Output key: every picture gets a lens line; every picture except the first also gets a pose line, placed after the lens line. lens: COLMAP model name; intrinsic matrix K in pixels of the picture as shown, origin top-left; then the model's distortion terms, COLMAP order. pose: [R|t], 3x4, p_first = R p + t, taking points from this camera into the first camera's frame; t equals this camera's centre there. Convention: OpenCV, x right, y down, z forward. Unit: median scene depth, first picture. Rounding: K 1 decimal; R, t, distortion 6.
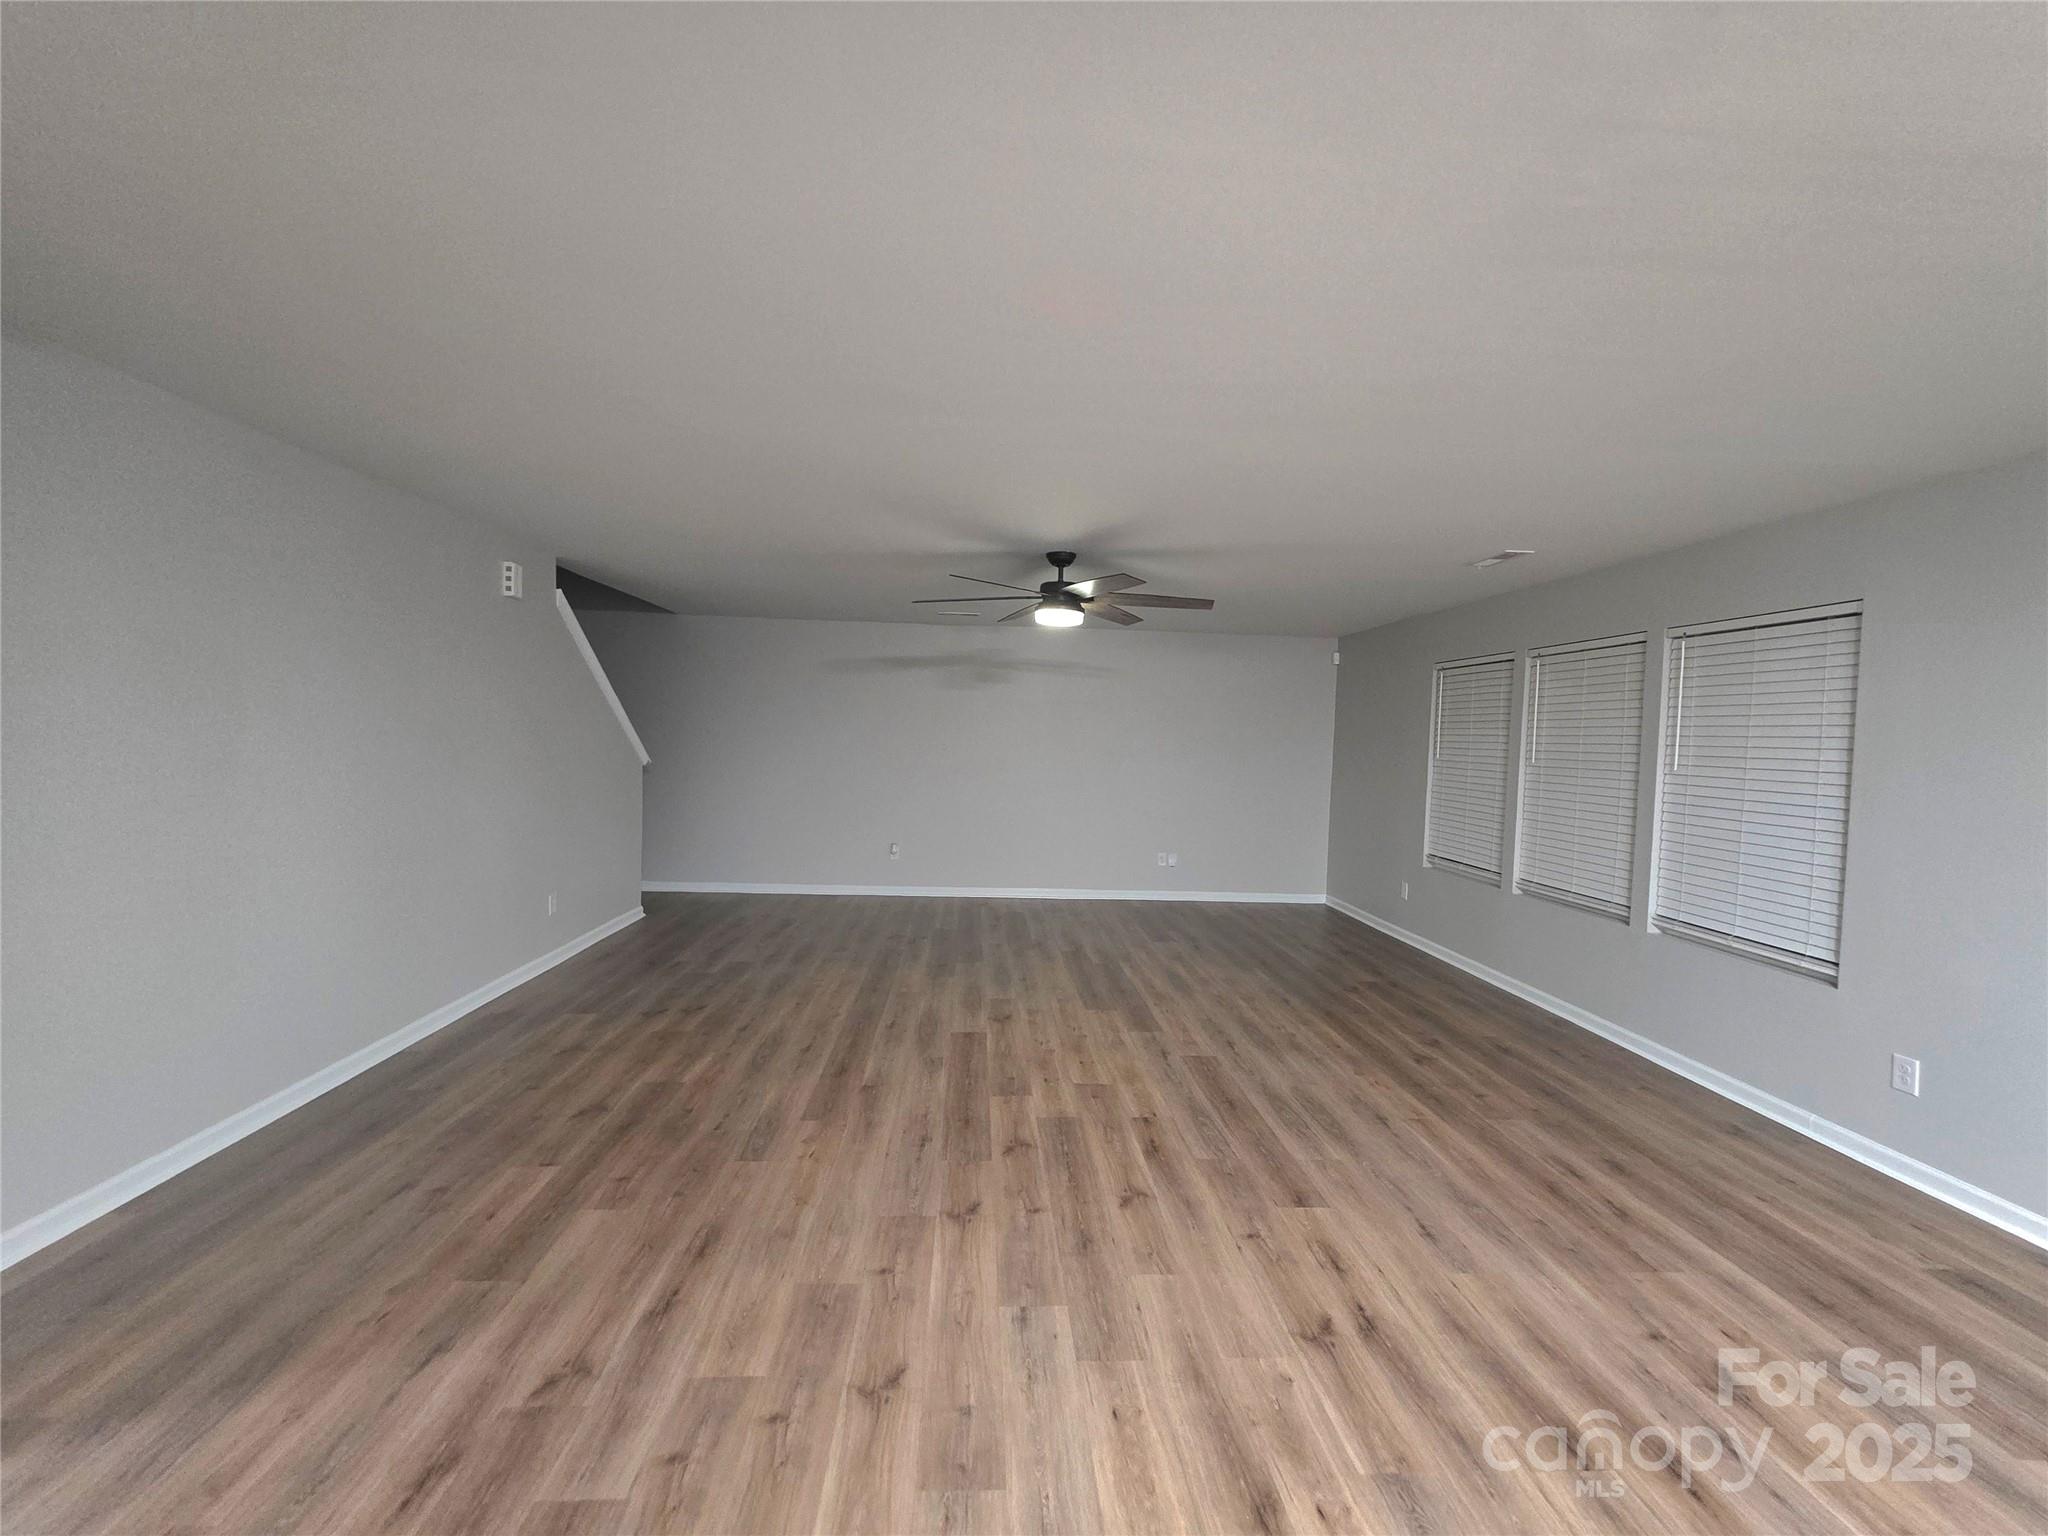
lens RADIAL K [[816.2, 0, 1027.7], [0, 816.2, 759.9], [0, 0, 1]] dist [0.004555, 0.000678]
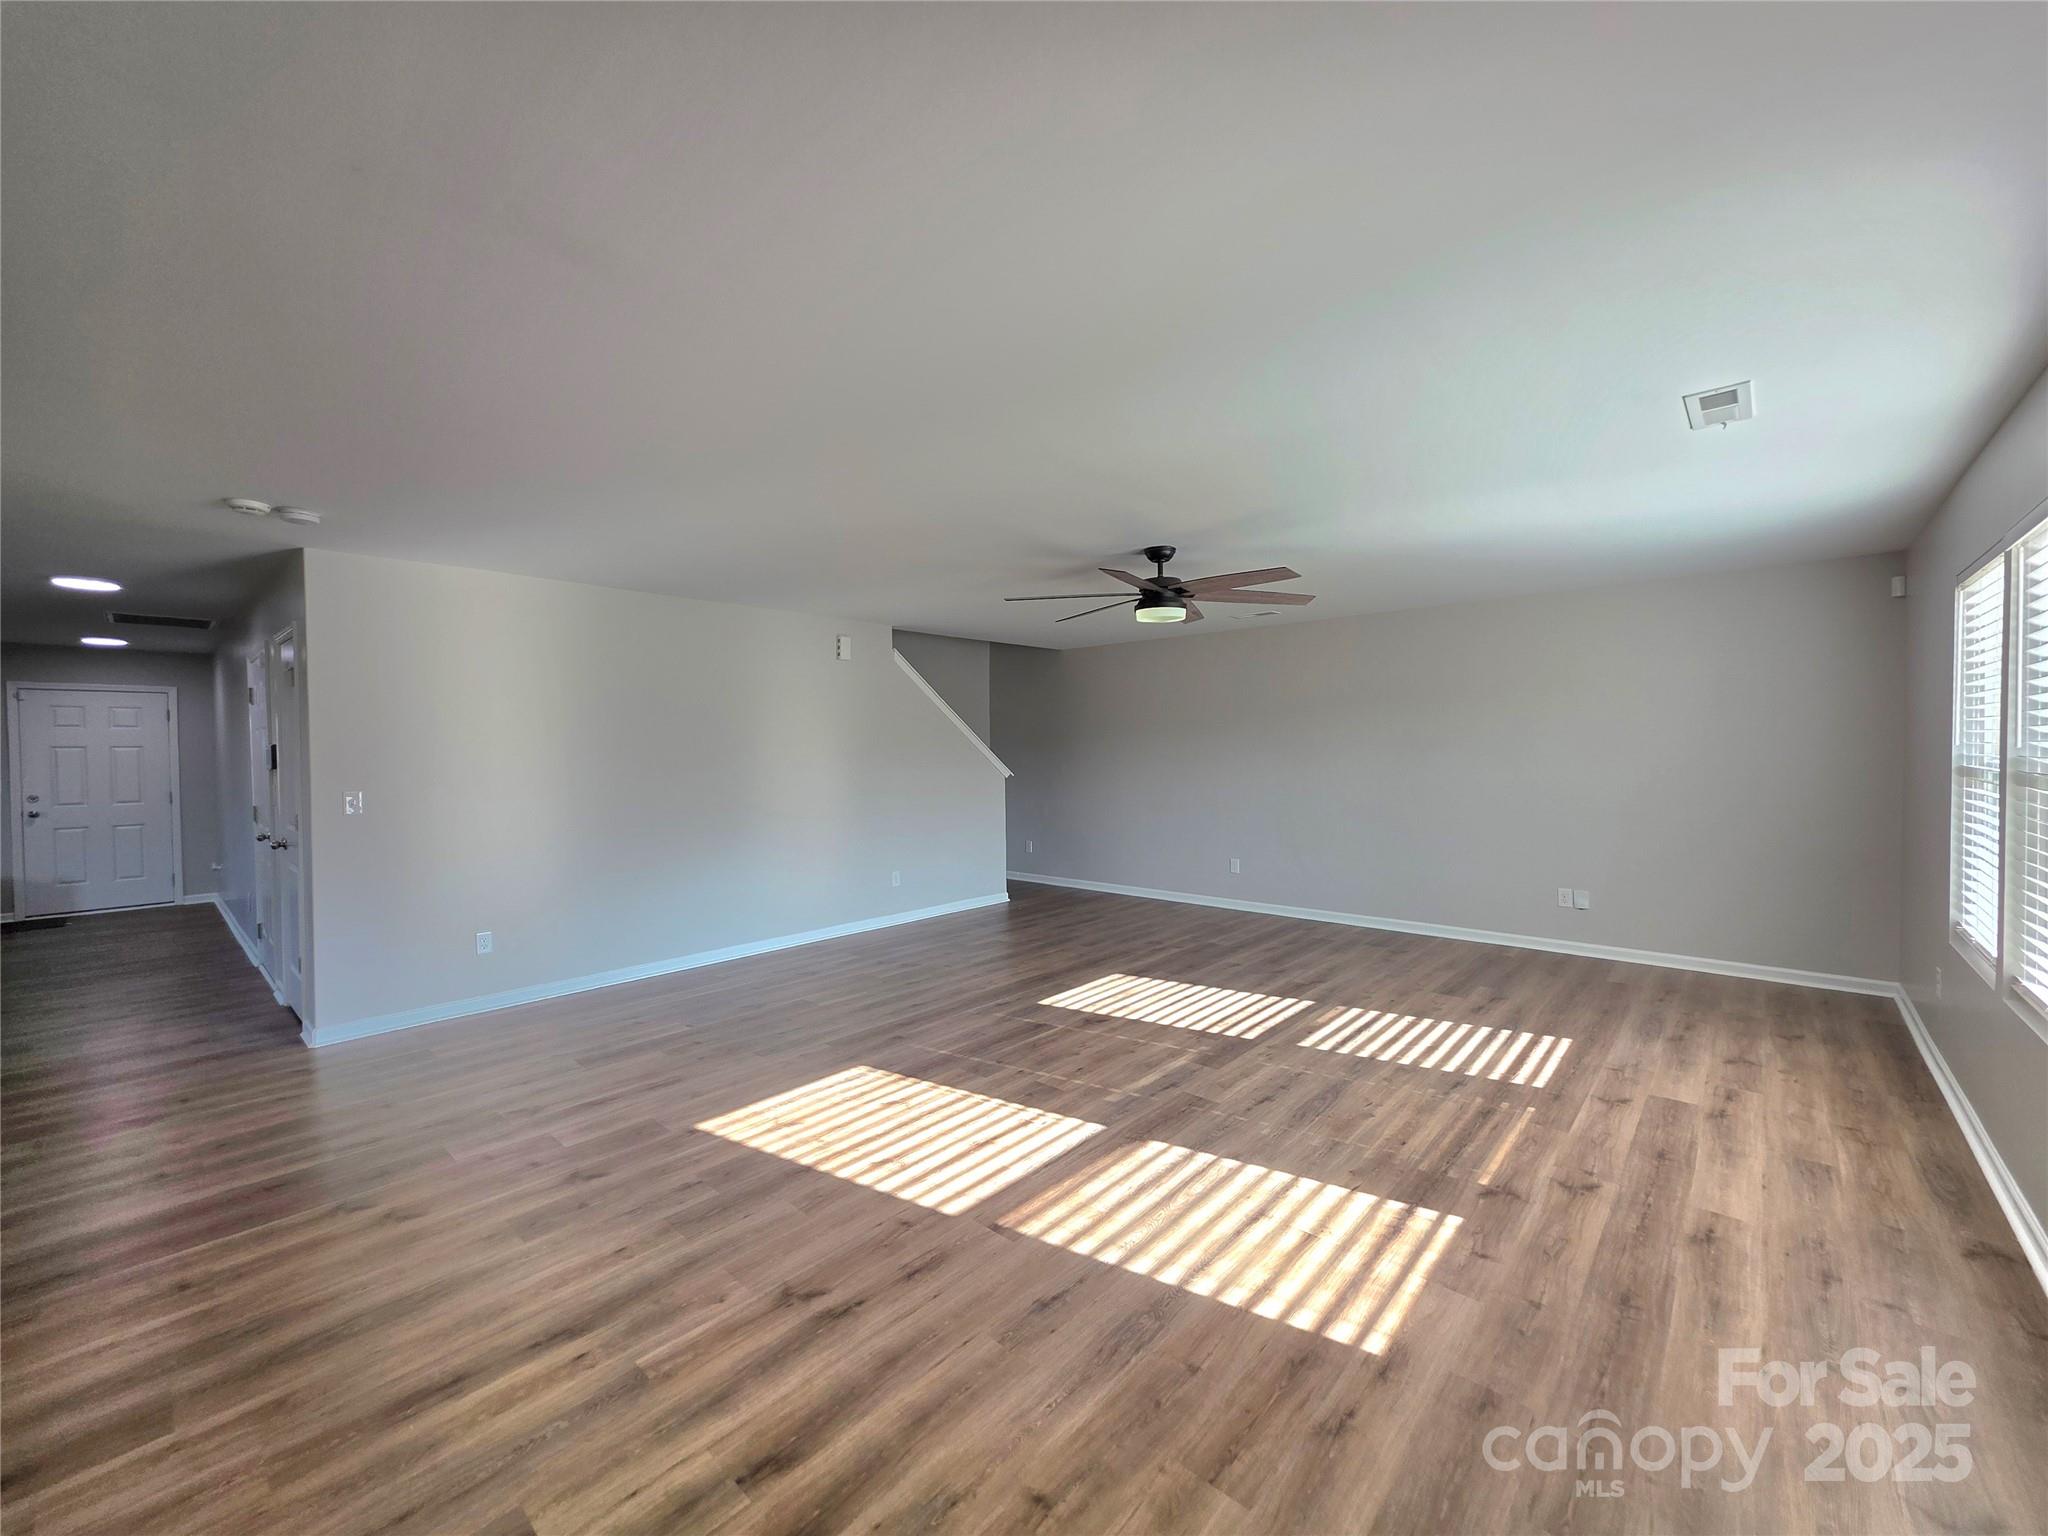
lens RADIAL K [[816.2, 0, 1021.1], [0, 816.2, 772.2], [0, 0, 1]] dist [0.004555, 0.000678]
pose [[0.698340, -0.017271, -0.715557, 0.706488], [0.013149, 0.999850, -0.011300, 0.019021], [0.715645, -0.001517, 0.698463, 0.246702]]
